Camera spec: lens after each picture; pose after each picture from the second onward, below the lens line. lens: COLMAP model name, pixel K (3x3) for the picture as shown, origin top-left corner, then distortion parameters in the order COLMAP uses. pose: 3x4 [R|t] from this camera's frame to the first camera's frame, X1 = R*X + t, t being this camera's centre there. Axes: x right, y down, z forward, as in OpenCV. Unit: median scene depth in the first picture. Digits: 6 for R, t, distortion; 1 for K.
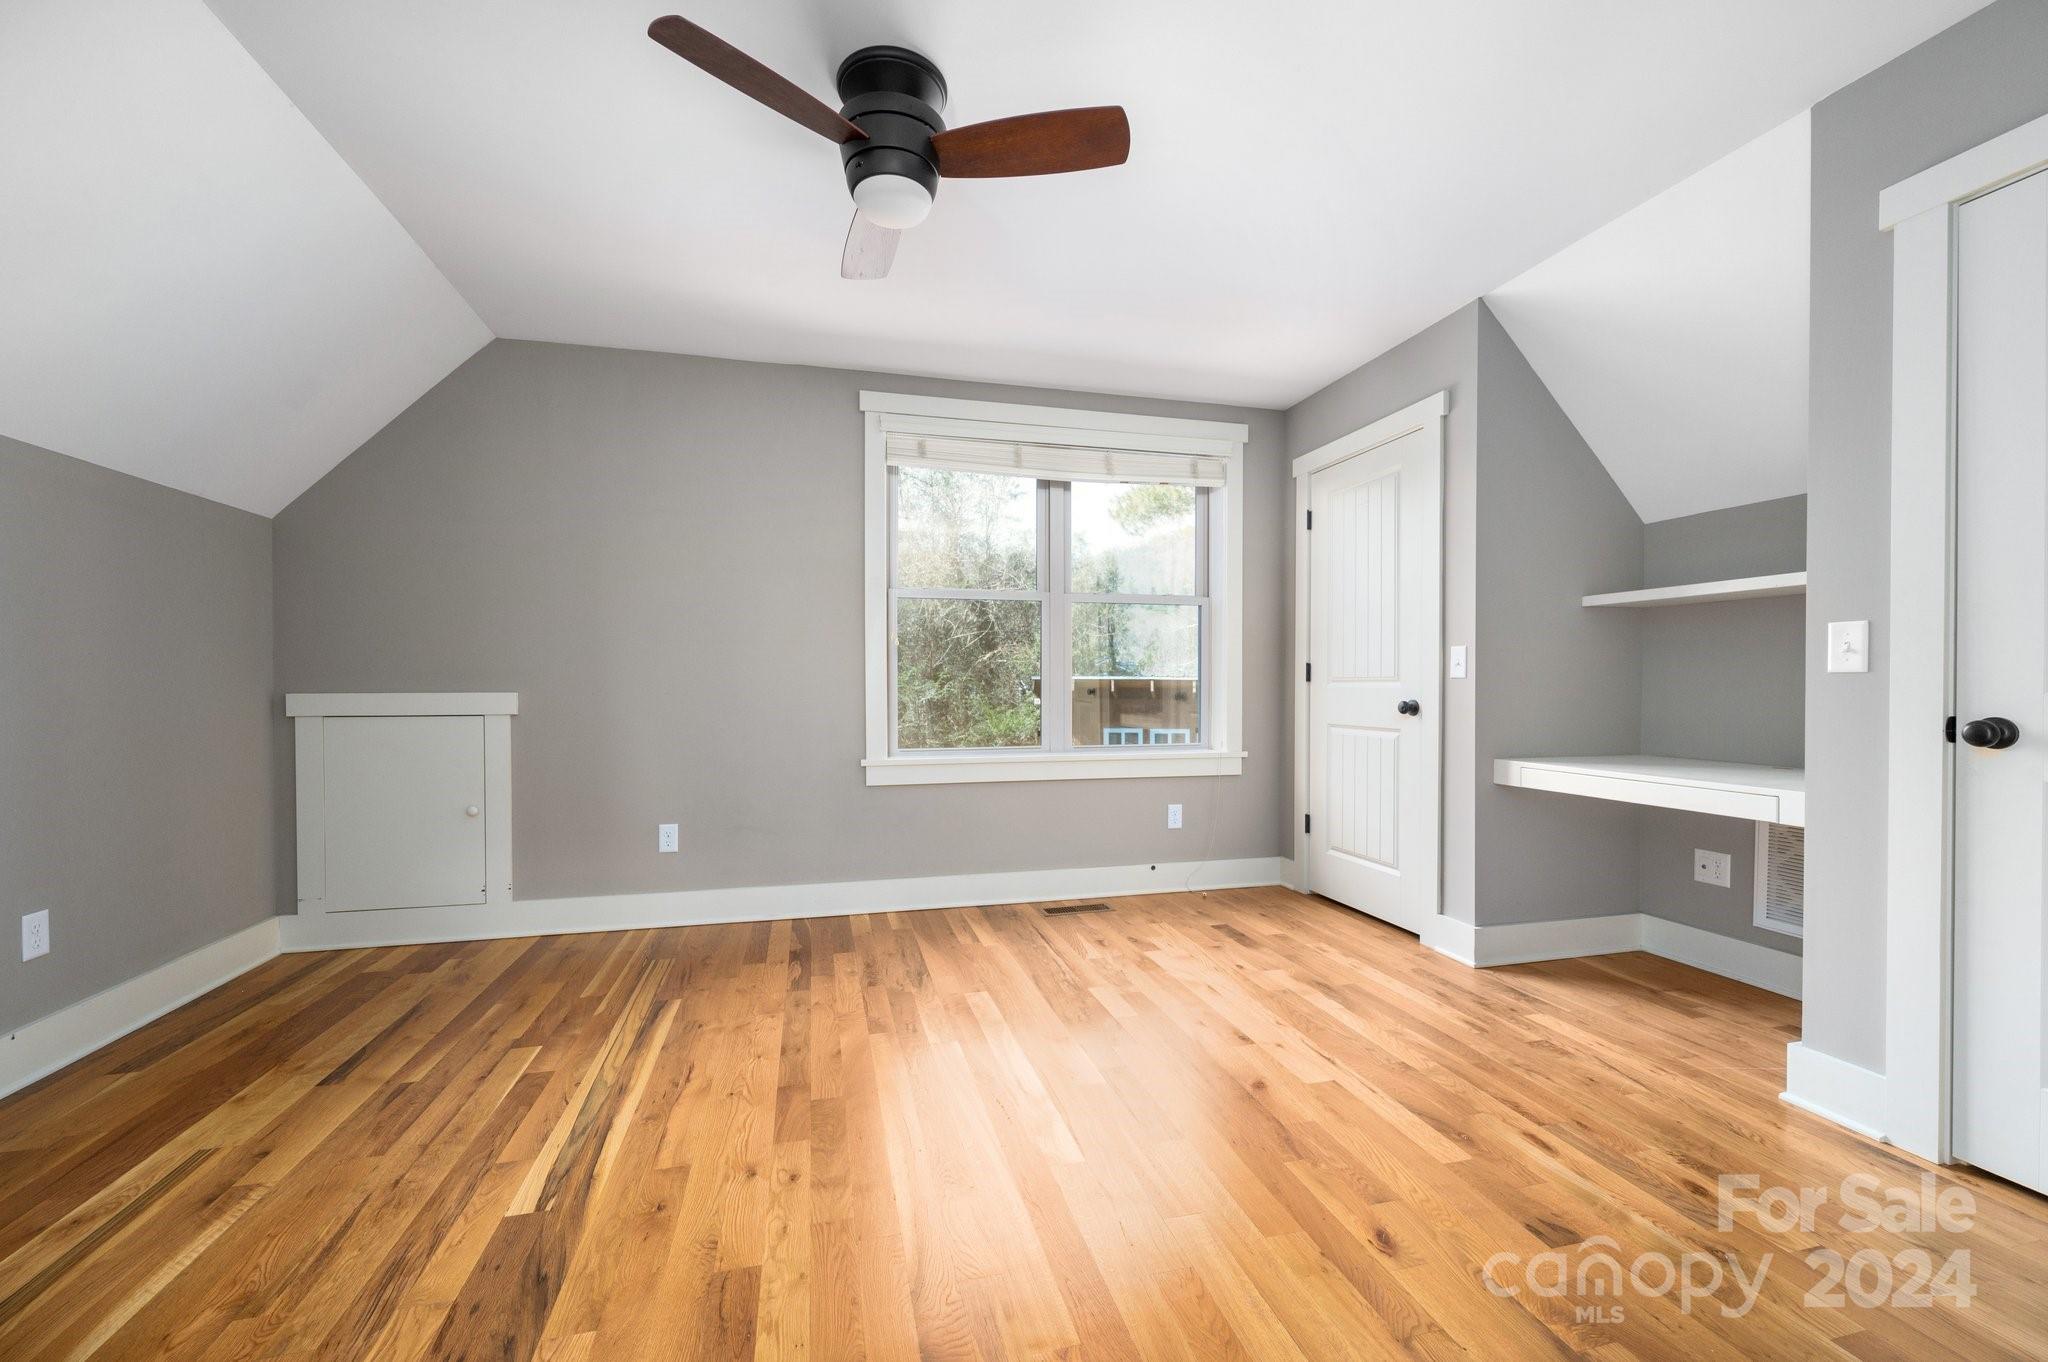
lens RADIAL K [[832.6, 0, 1023.8], [0, 832.6, 684.4], [0, 0, 1]] dist [0.011493, -0.000060]
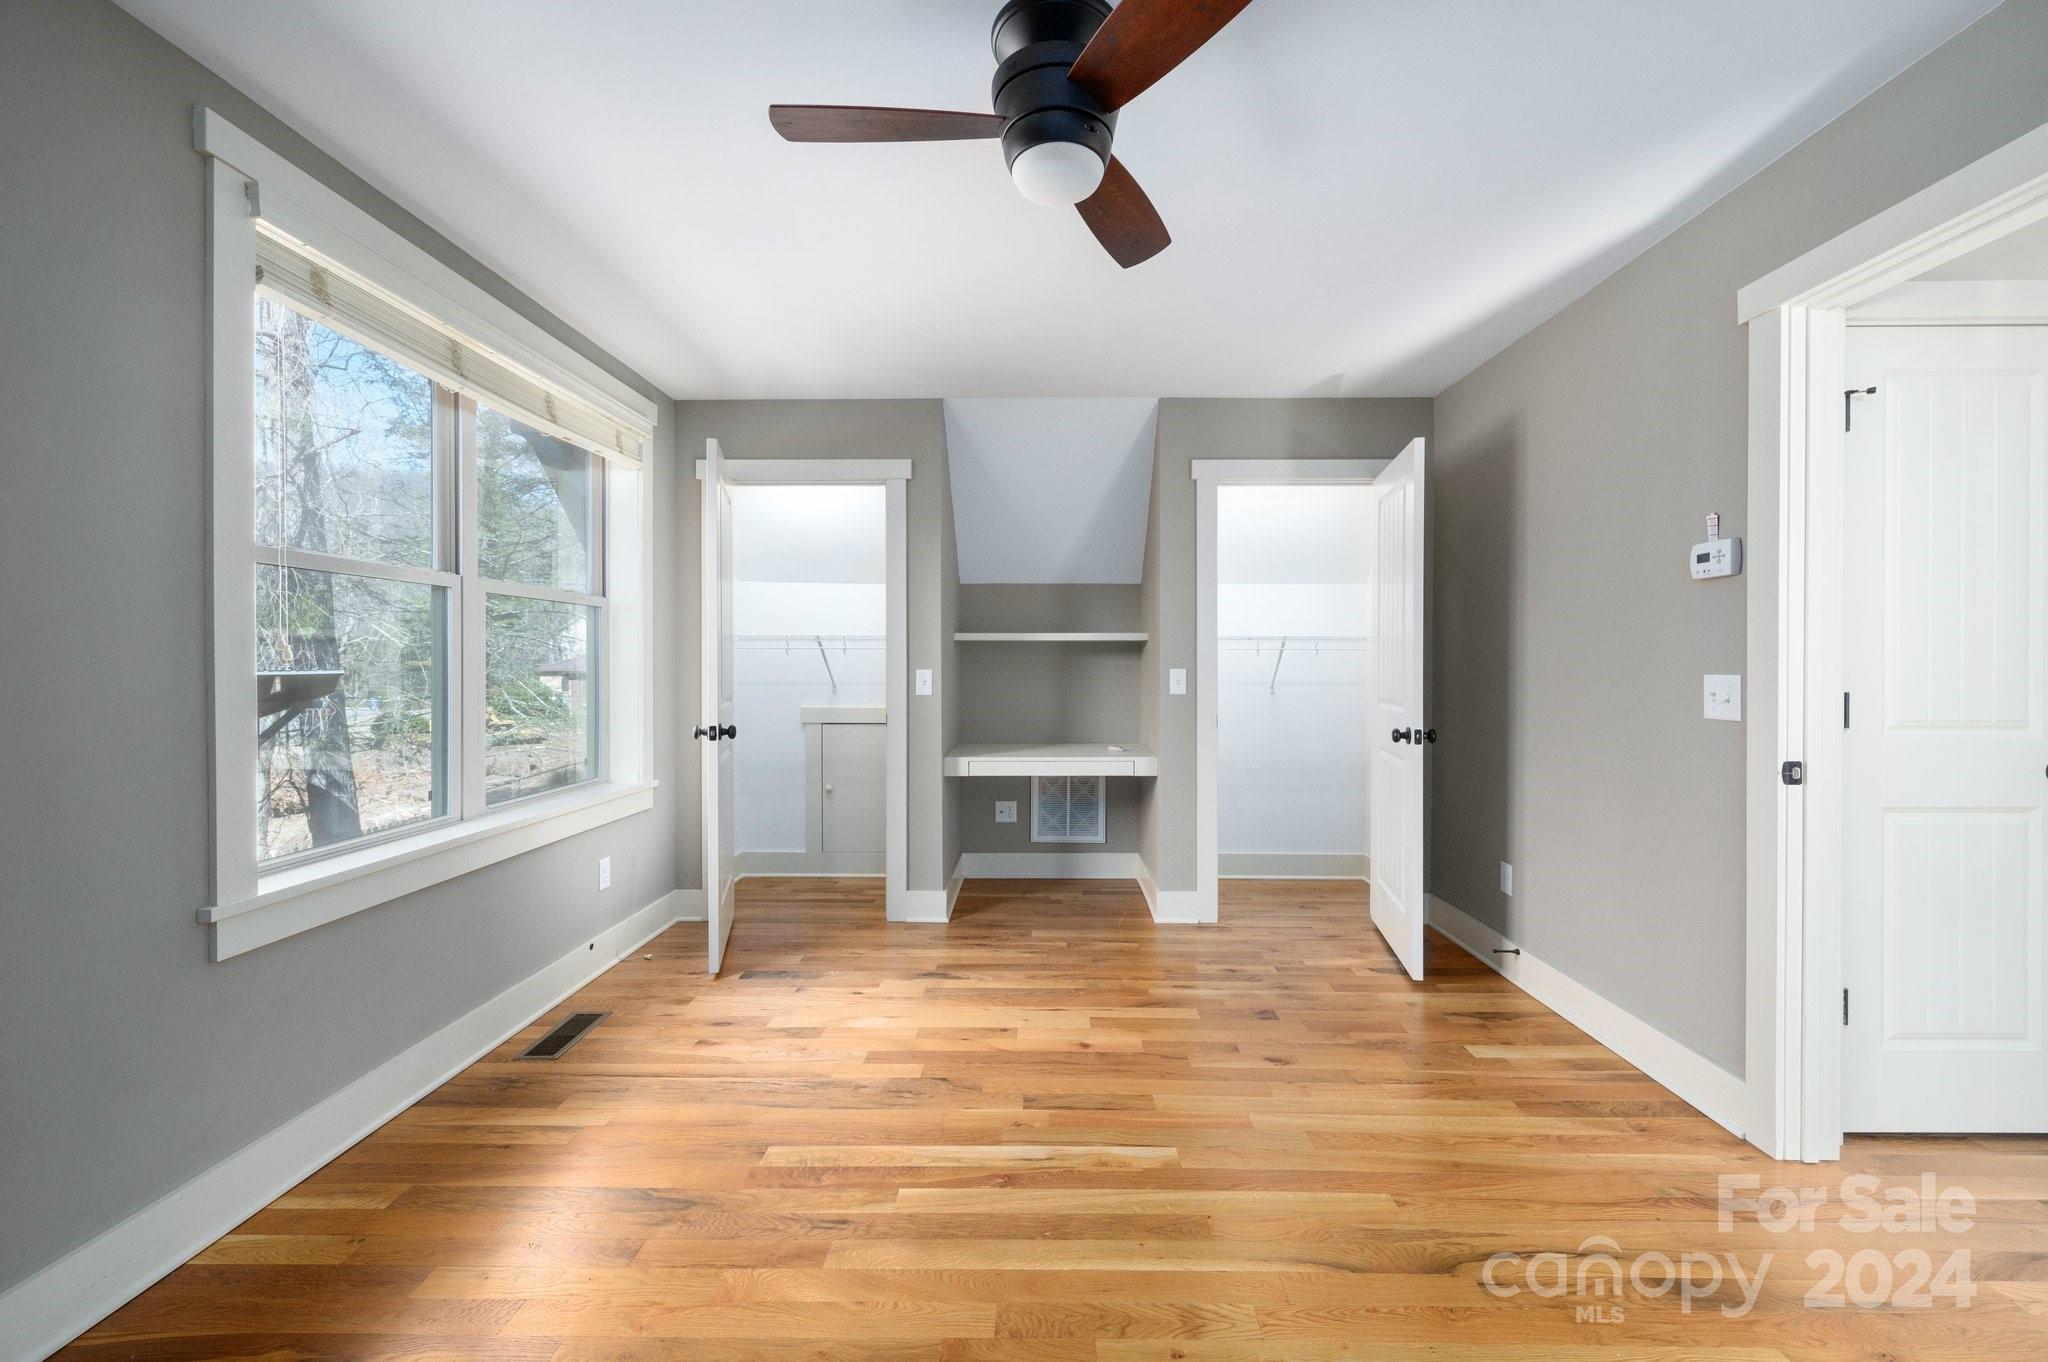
lens RADIAL K [[832.6, 0, 1027.2], [0, 832.6, 672.0], [0, 0, 1]] dist [0.011493, -0.000060]
pose [[0.262073, -0.009679, 0.964999, -0.662951], [0.003867, 0.999952, 0.008979, -0.055455], [-0.965040, 0.001378, 0.262098, 0.553565]]
